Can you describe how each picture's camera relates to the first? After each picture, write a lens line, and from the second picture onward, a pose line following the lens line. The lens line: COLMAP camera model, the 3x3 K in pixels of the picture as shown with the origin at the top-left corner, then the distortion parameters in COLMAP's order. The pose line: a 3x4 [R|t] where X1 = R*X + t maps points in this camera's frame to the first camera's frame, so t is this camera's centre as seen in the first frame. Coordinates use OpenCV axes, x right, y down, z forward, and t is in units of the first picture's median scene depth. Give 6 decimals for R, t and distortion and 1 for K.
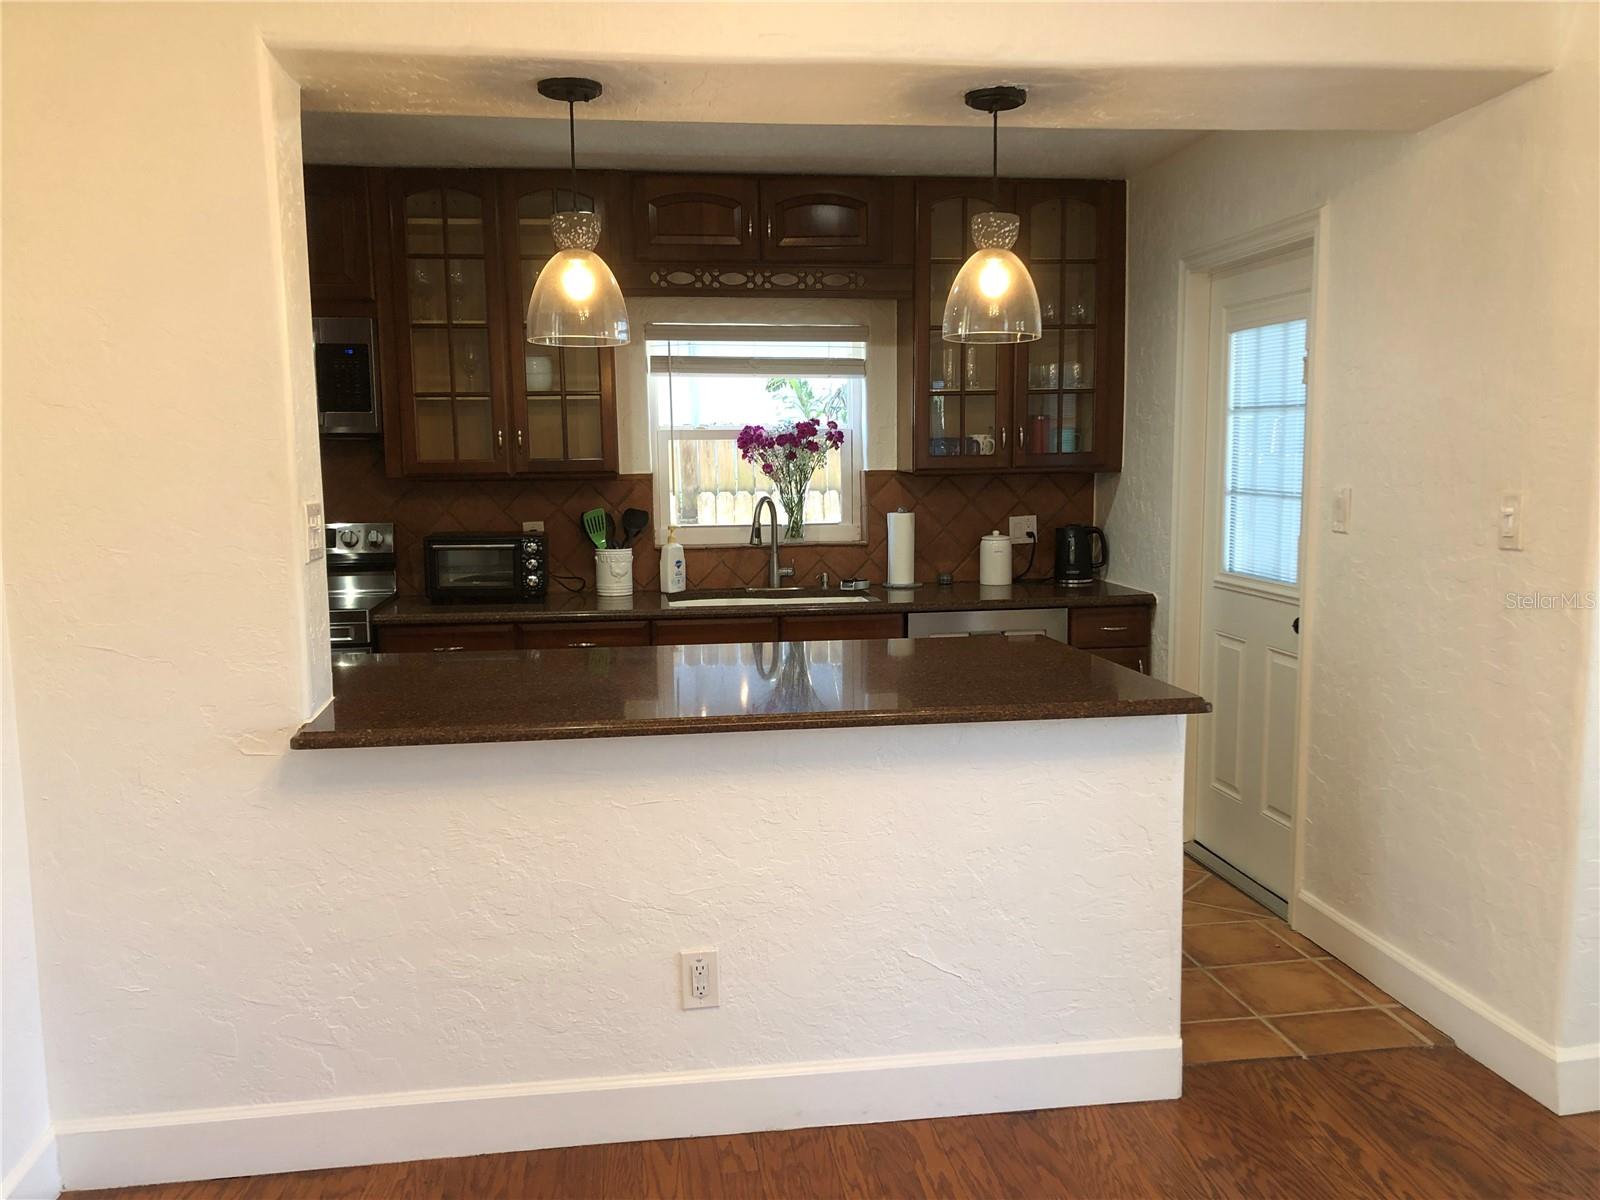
lens RADIAL K [[1330.3, 0, 808.6], [0, 1330.3, 609.0], [0, 0, 1]] dist [0.054960, -0.031796]
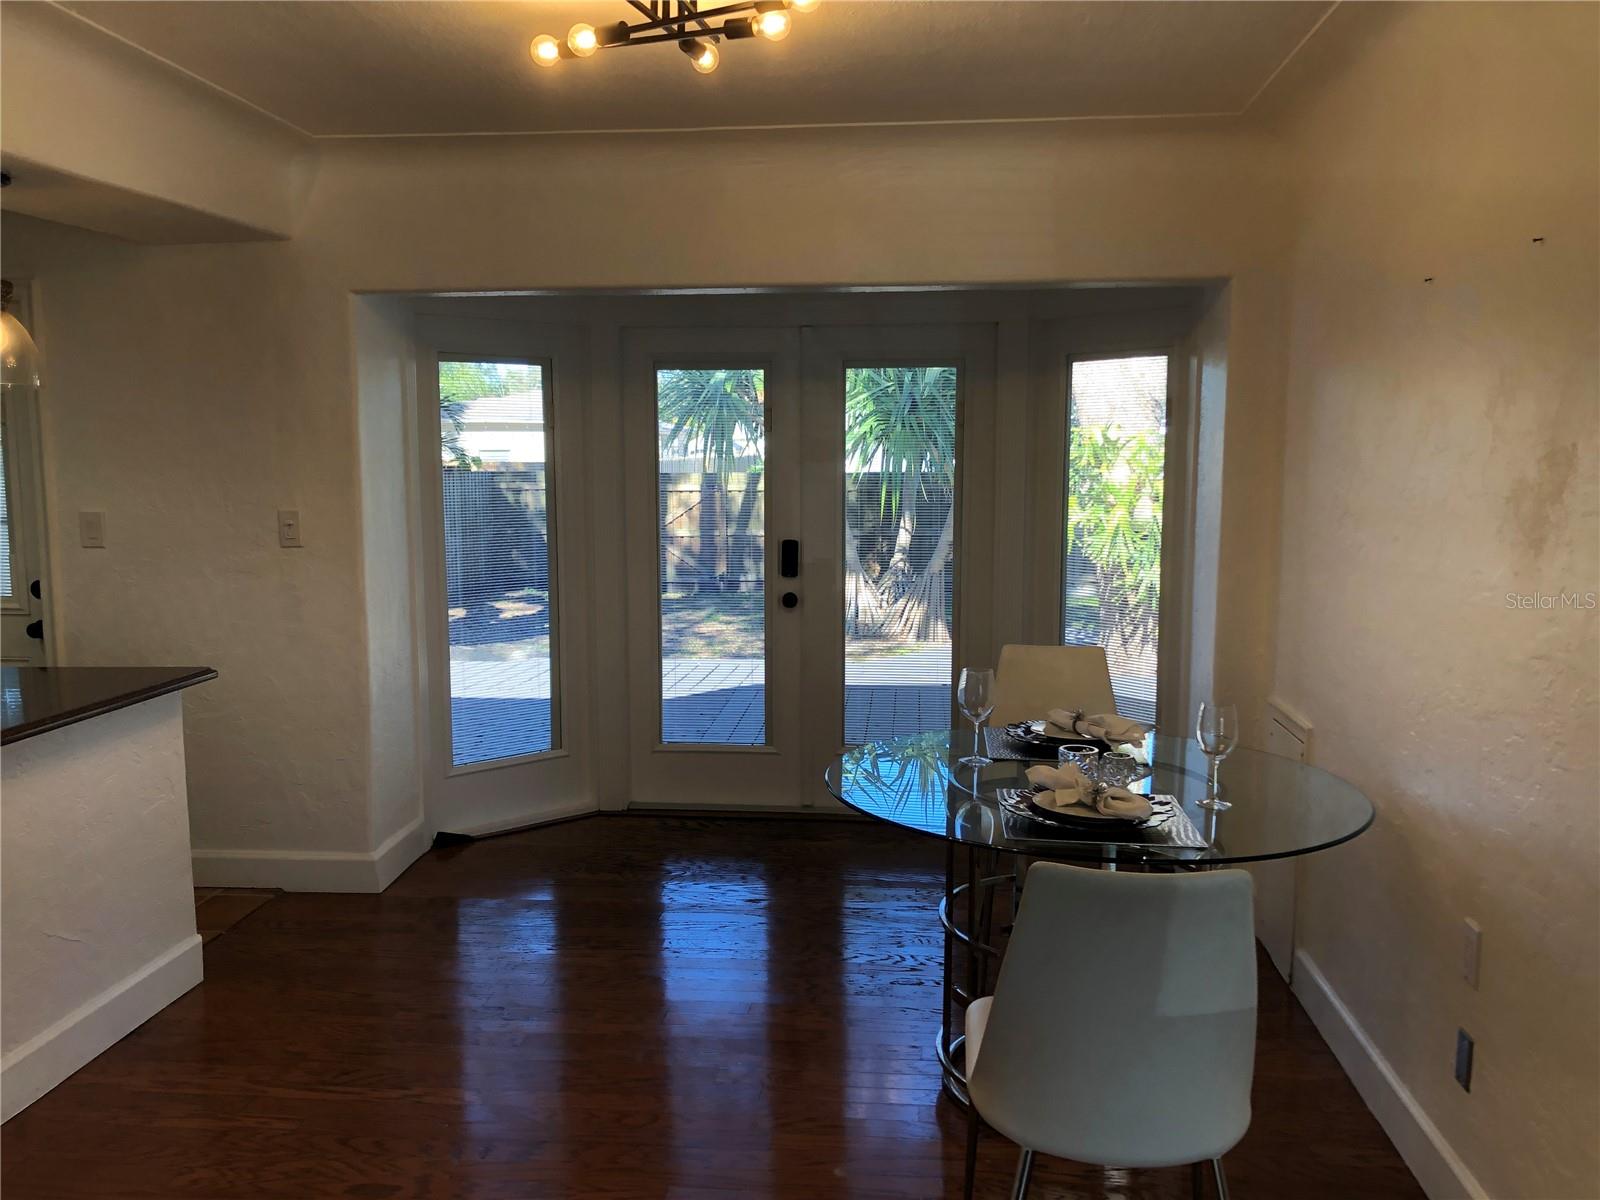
lens RADIAL K [[1330.3, 0, 811.0], [0, 1330.3, 607.4], [0, 0, 1]] dist [0.054960, -0.031796]
pose [[0.247138, -0.107128, 0.963040, -0.793310], [0.117742, 0.989825, 0.079892, -0.028355], [-0.961800, 0.093646, 0.257237, 0.063716]]
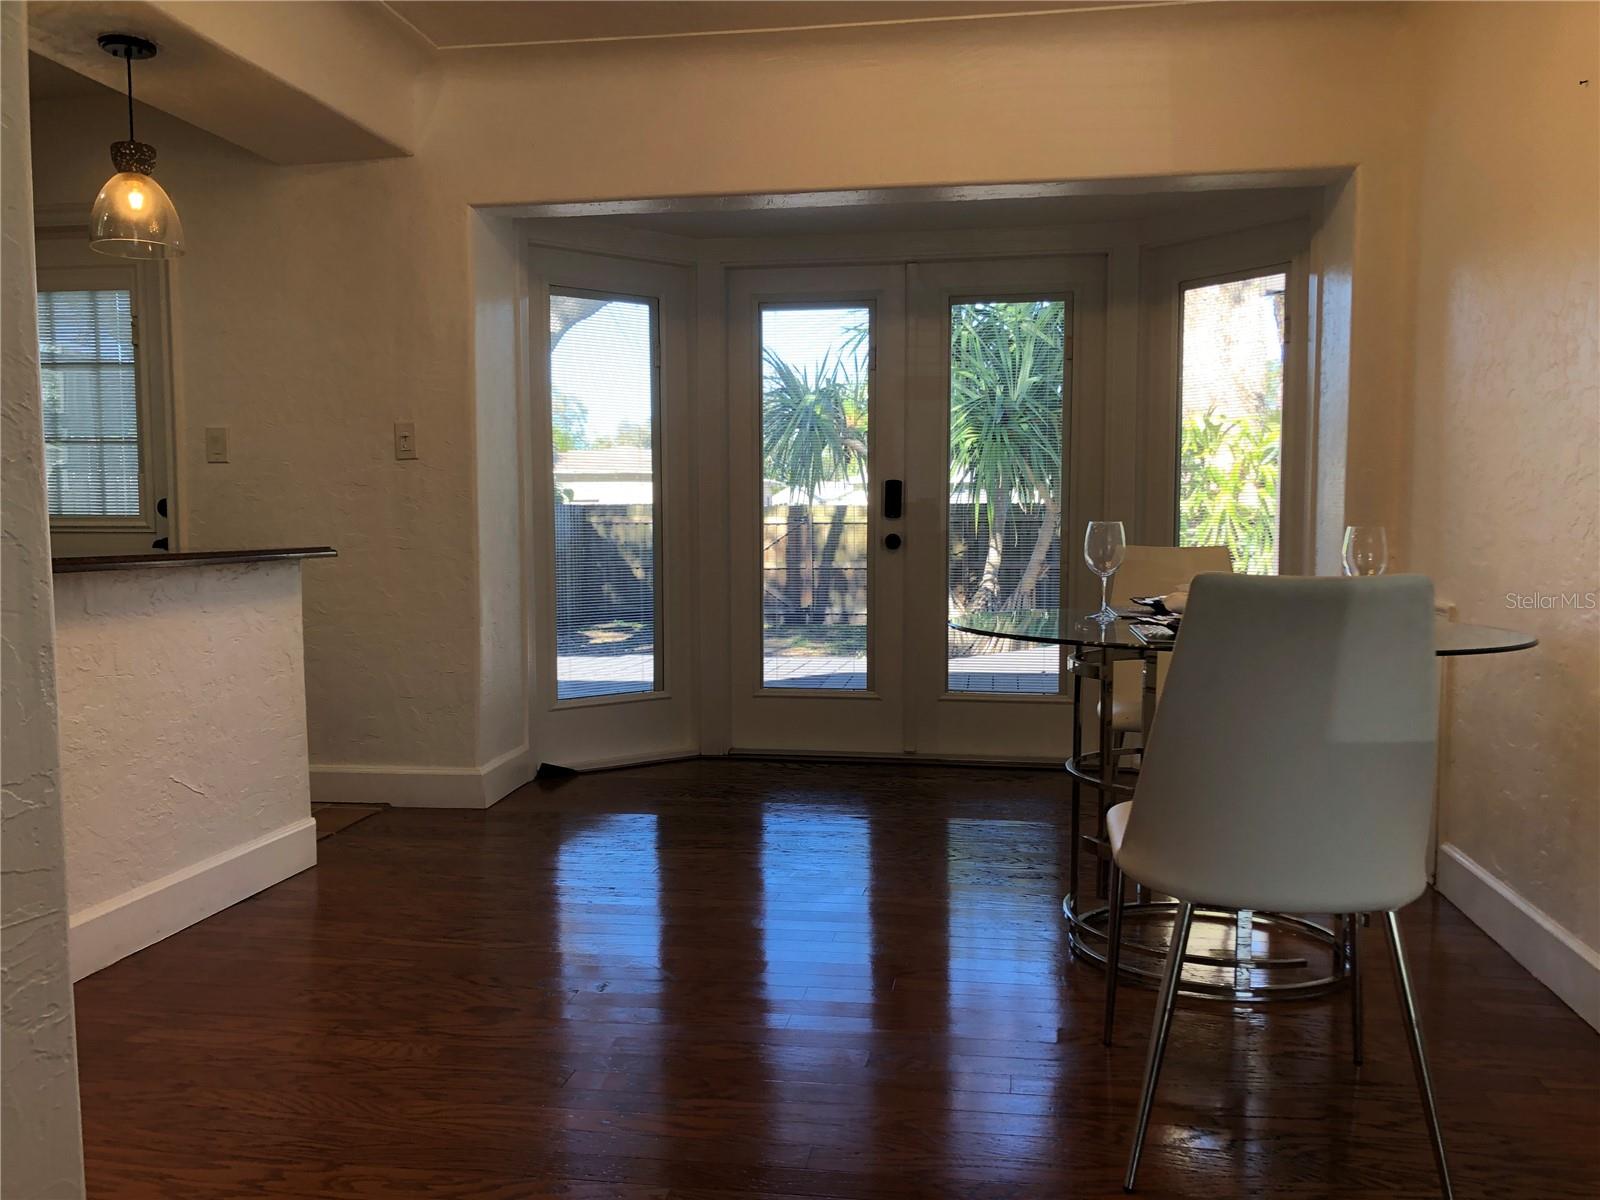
lens RADIAL K [[1330.3, 0, 806.0], [0, 1330.3, 608.1], [0, 0, 1]] dist [0.054960, -0.031796]
pose [[0.307963, -0.056749, 0.949704, -0.796680], [0.117240, 0.992875, 0.021311, 0.145116], [-0.944147, 0.104780, 0.312422, 0.118478]]
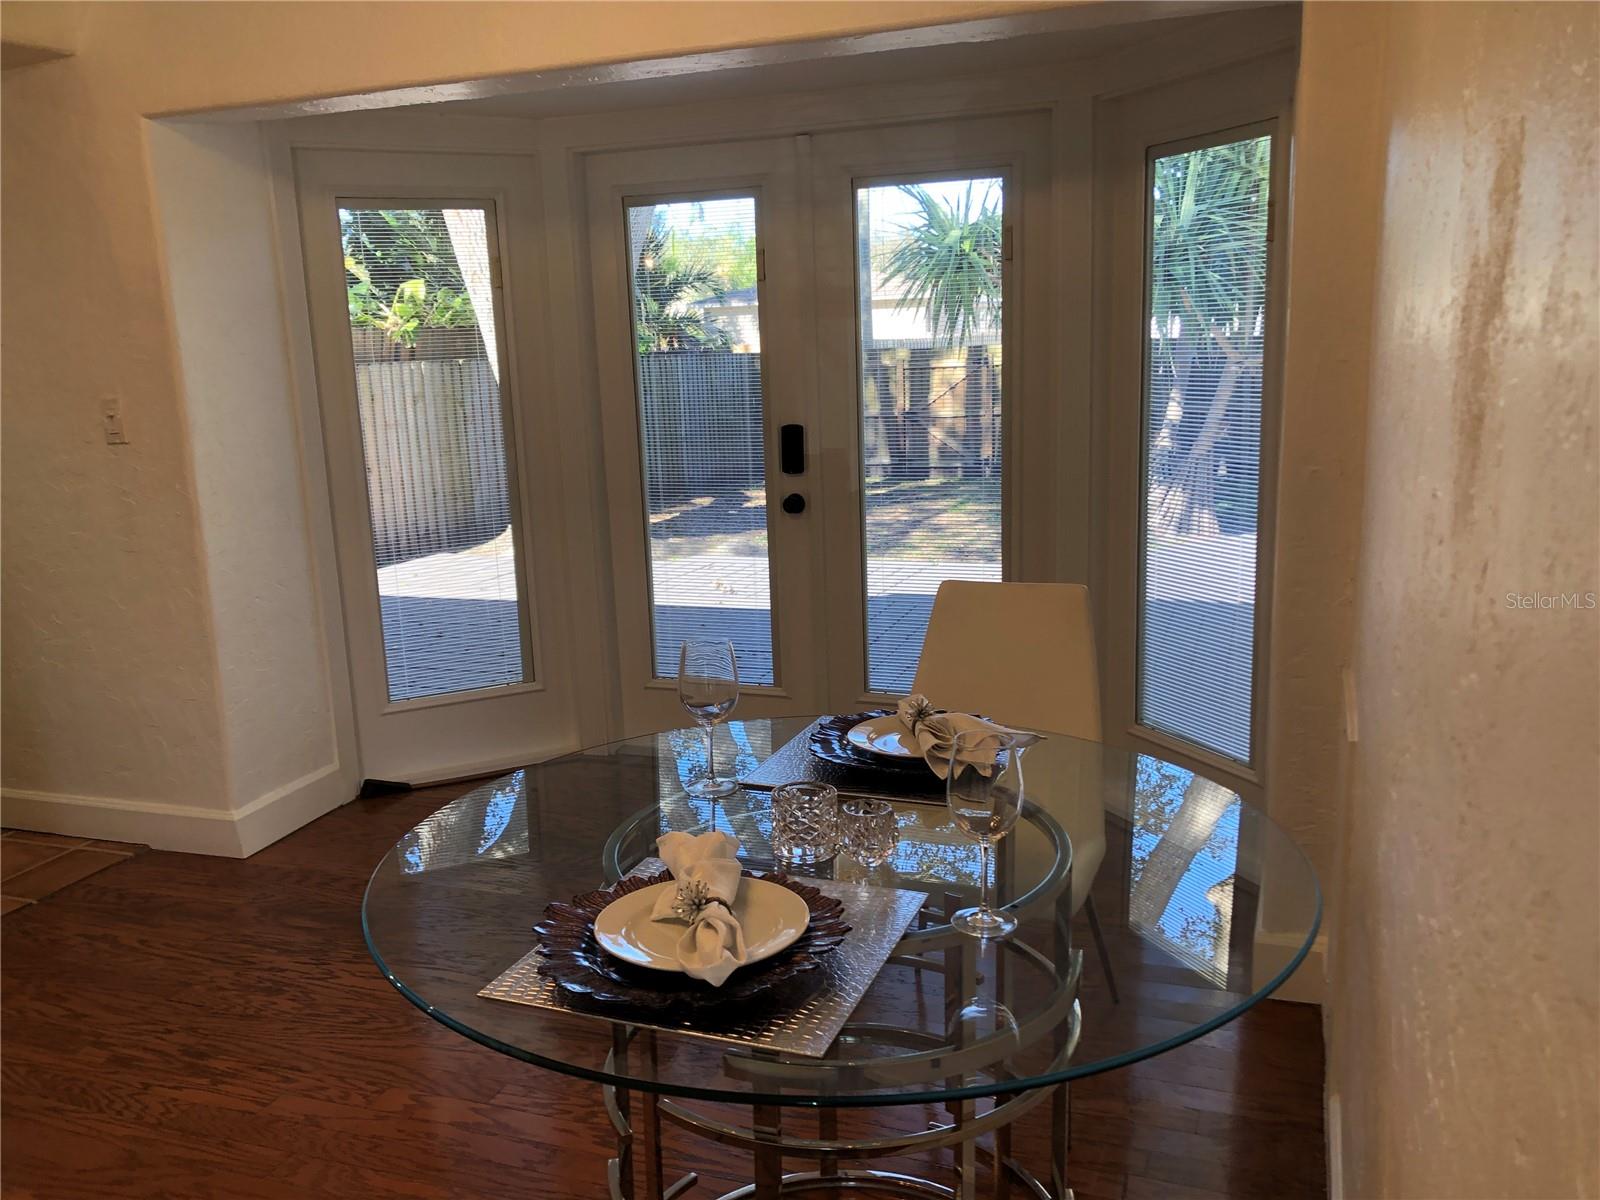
lens RADIAL K [[1330.3, 0, 802.1], [0, 1330.3, 603.4], [0, 0, 1]] dist [0.054960, -0.031796]
pose [[0.495822, -0.182543, 0.849022, -0.253018], [0.138543, 0.981764, 0.130175, 0.026366], [-0.857302, 0.053083, 0.512070, -0.172205]]
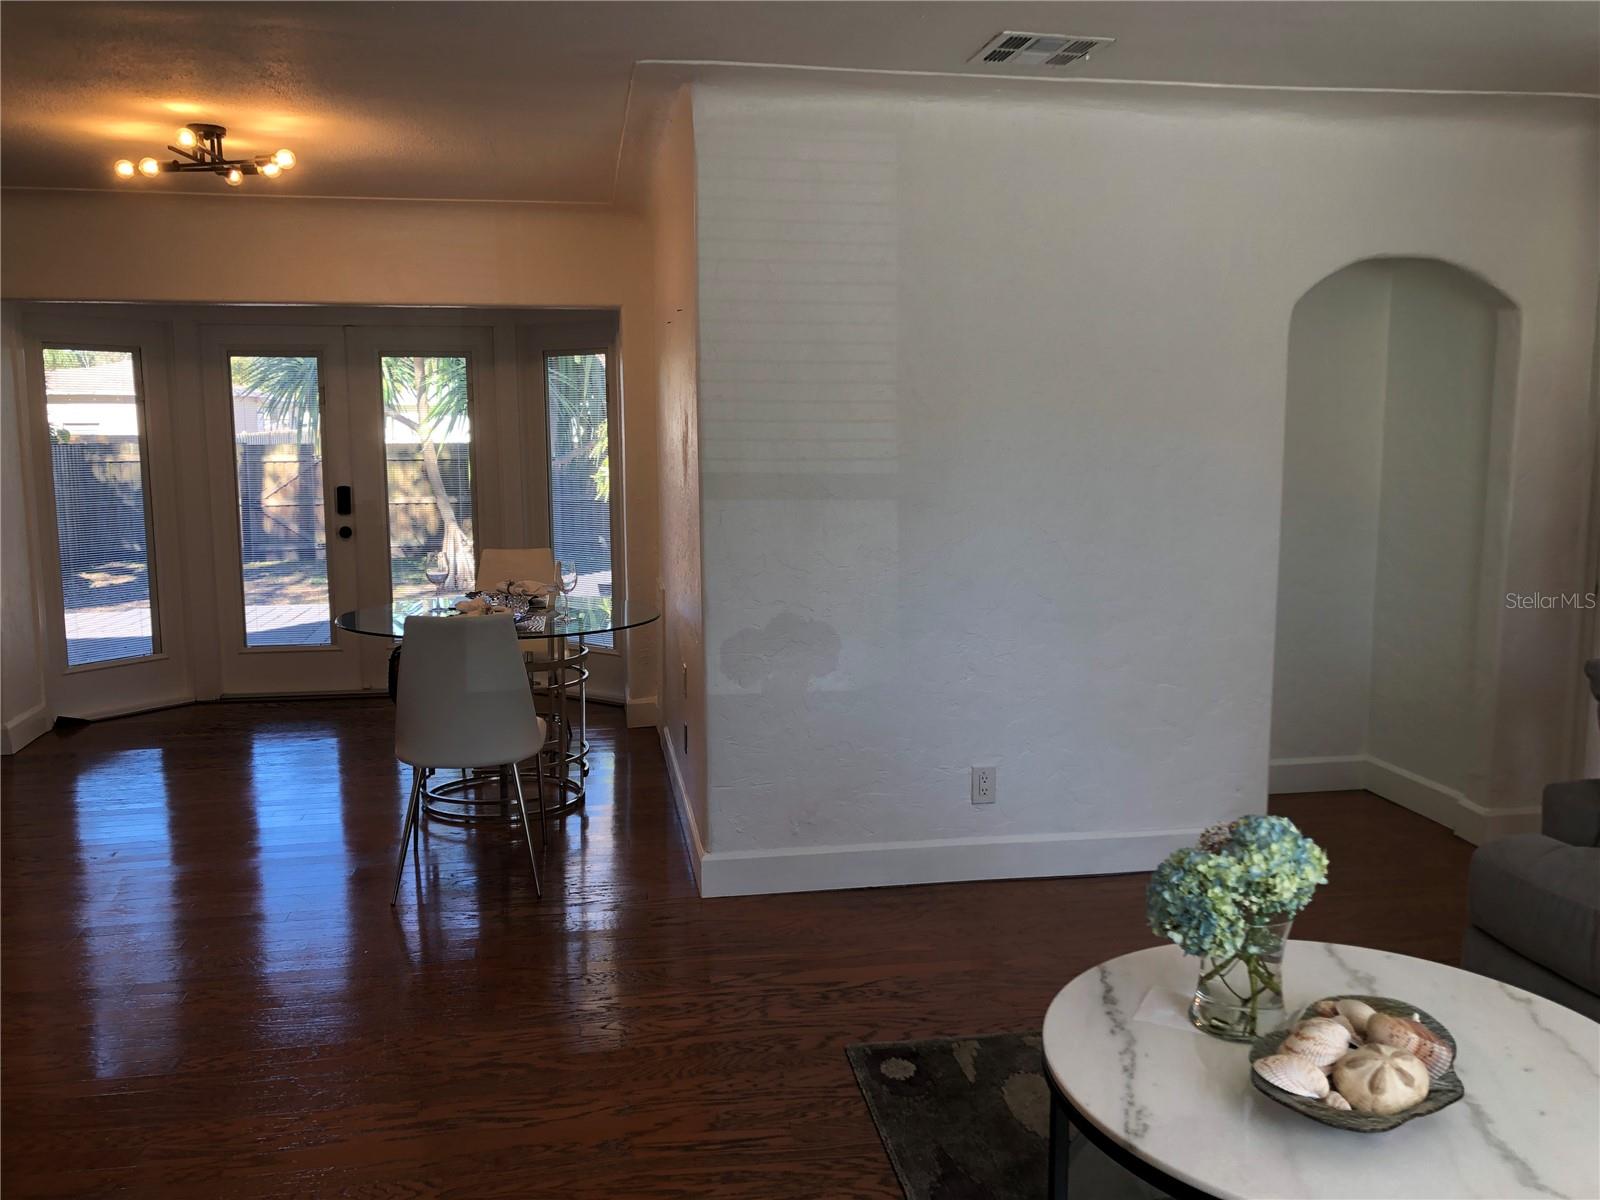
lens RADIAL K [[1330.3, 0, 785.8], [0, 1330.3, 597.2], [0, 0, 1]] dist [0.054960, -0.031796]
pose [[0.000089, -0.123187, 0.992383, -1.479921], [0.127627, 0.984269, 0.122168, 0.026360], [-0.991822, 0.126644, 0.015810, -0.262023]]
